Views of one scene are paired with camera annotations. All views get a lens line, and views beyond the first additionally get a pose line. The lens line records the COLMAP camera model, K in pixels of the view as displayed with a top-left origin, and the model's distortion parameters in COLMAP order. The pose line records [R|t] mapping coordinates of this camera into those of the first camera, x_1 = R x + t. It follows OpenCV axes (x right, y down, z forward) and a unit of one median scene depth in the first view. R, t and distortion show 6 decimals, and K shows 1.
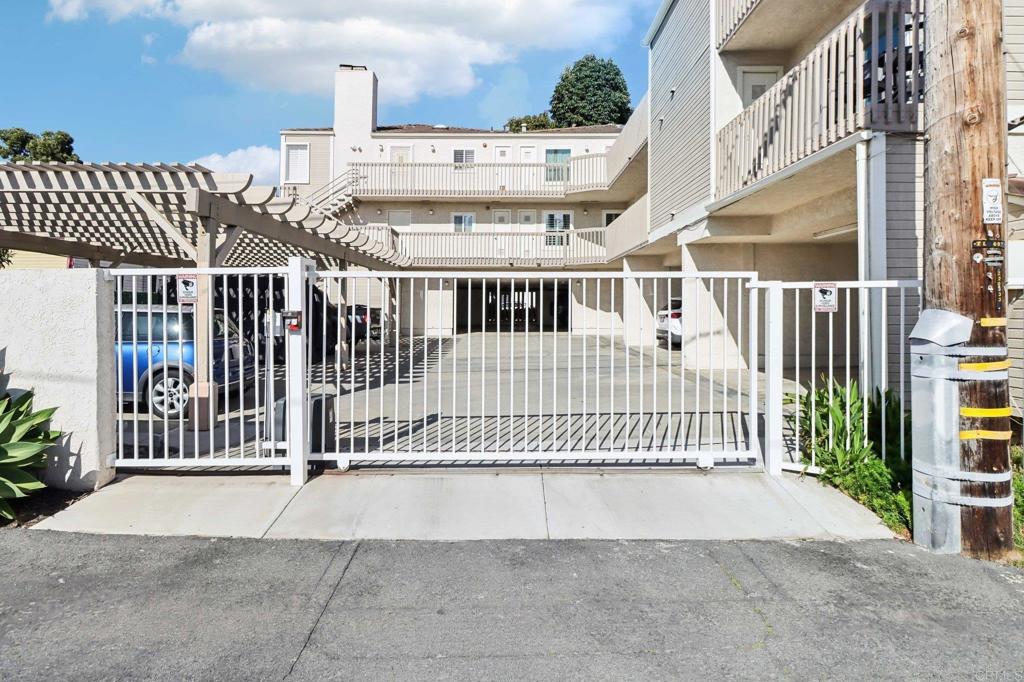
lens RADIAL K [[503.2, 0, 519.3], [0, 503.2, 301.3], [0, 0, 1]] dist [0.011615, -0.000581]
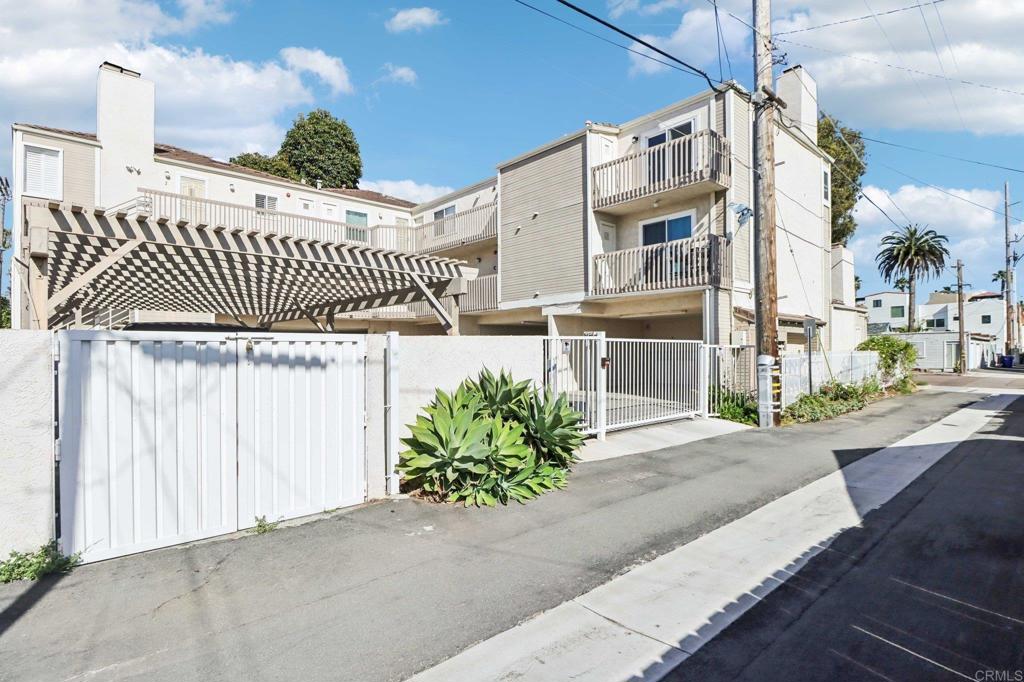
lens RADIAL K [[503.2, 0, 510.8], [0, 503.2, 348.0], [0, 0, 1]] dist [0.011615, -0.000581]
pose [[0.769140, 0.005636, 0.639055, -0.882204], [-0.005166, 0.999983, -0.002601, -0.004623], [-0.639059, -0.001300, 0.769156, -0.161646]]
